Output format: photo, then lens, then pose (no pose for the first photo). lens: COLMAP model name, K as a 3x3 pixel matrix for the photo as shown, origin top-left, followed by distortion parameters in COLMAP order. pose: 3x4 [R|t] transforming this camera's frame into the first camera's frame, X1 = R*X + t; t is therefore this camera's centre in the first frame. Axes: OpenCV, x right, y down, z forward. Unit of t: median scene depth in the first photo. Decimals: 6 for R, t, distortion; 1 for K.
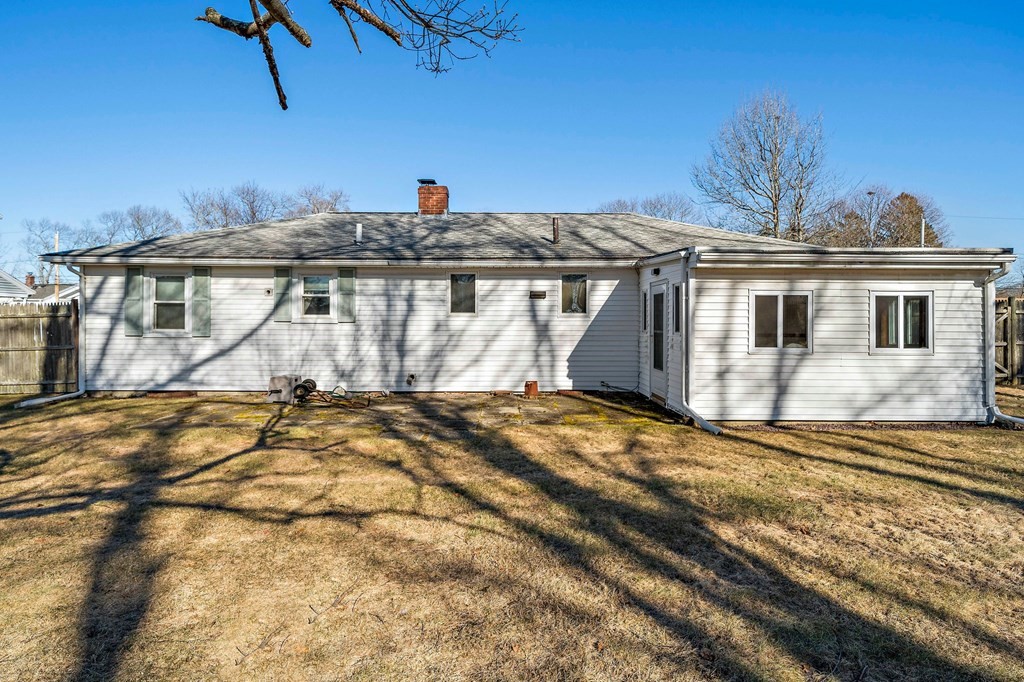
lens RADIAL K [[548.0, 0, 518.8], [0, 548.0, 330.6], [0, 0, 1]] dist [-0.000046, 0.000458]
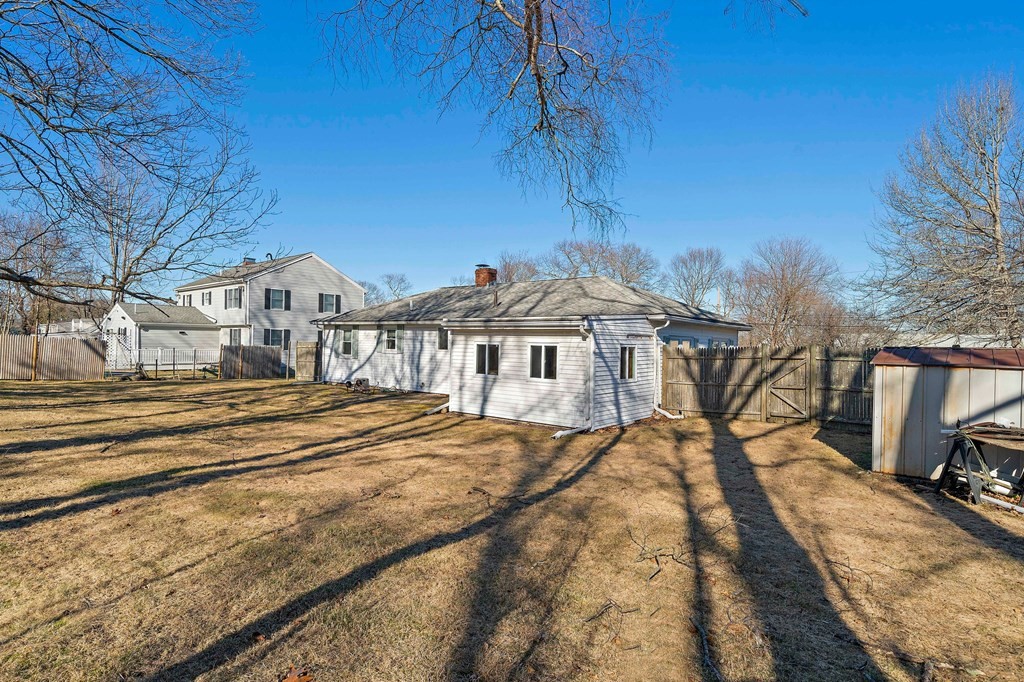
lens RADIAL K [[548.0, 0, 504.3], [0, 548.0, 348.7], [0, 0, 1]] dist [-0.000046, 0.000458]
pose [[0.765529, 0.017234, -0.643170, 1.179551], [-0.028622, 0.999564, -0.007284, -0.028617], [0.642764, 0.023985, 0.765689, -0.216157]]
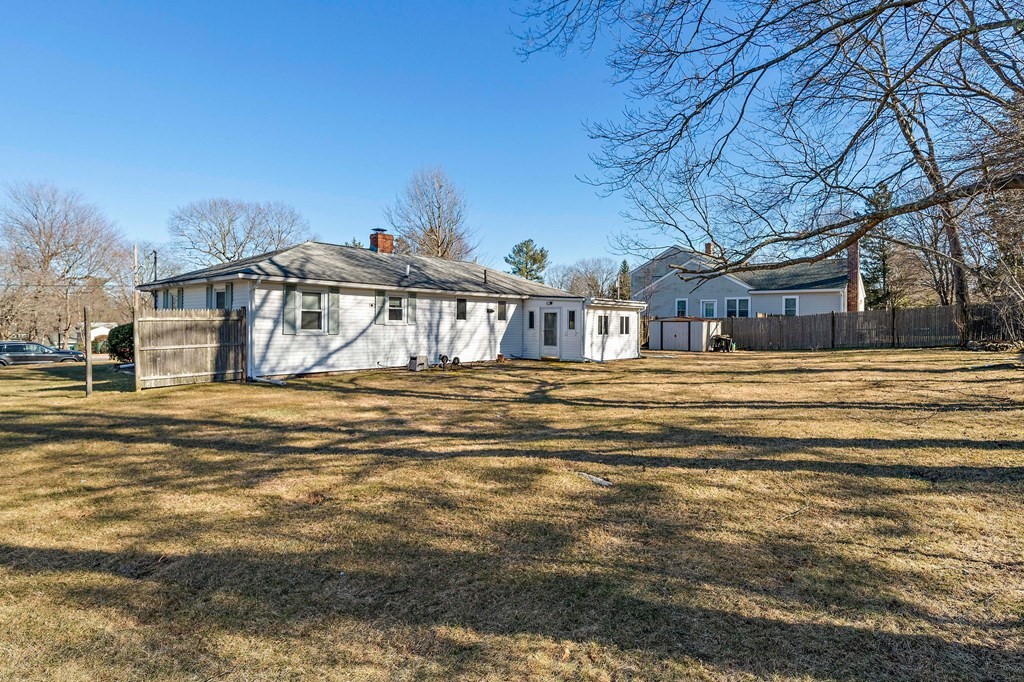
lens RADIAL K [[548.0, 0, 506.8], [0, 548.0, 335.3], [0, 0, 1]] dist [-0.000046, 0.000458]
pose [[0.652869, -0.013927, 0.757343, -1.405456], [0.006260, 0.999896, 0.012991, -0.002214], [-0.757445, -0.003740, 0.652888, -0.324412]]
